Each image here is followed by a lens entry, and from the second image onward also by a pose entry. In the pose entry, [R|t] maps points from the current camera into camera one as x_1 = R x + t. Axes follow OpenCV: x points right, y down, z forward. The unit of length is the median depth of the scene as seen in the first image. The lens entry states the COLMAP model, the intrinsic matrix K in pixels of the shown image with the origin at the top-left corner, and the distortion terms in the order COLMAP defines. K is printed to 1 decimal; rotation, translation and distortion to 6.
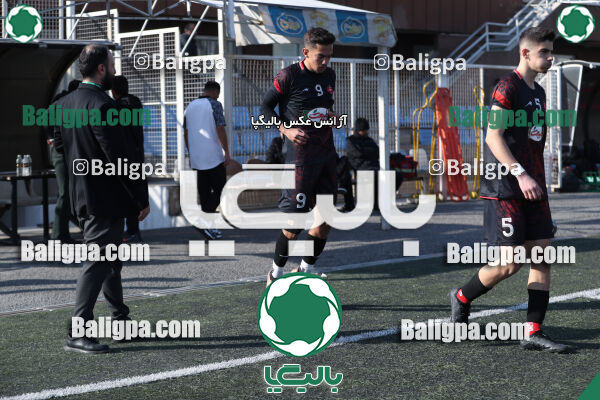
lens RADIAL K [[1268.4, 0, 291.8], [0, 1268.4, 221.4], [0, 0, 1]] dist [-0.318910, 0.138231]
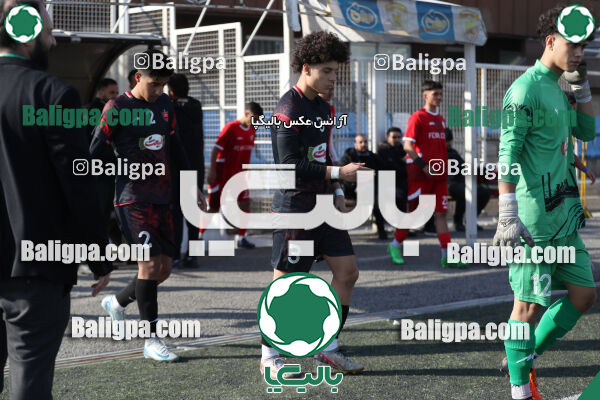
lens RADIAL K [[1256.3, 0, 283.7], [0, 1256.3, 212.0], [0, 0, 1]] dist [-0.318191, -0.001933]
pose [[0.997392, 0.015030, -0.070590, 0.005284], [-0.015910, 0.999802, -0.011916, -0.010114], [0.070397, 0.013008, 0.997434, 0.120070]]
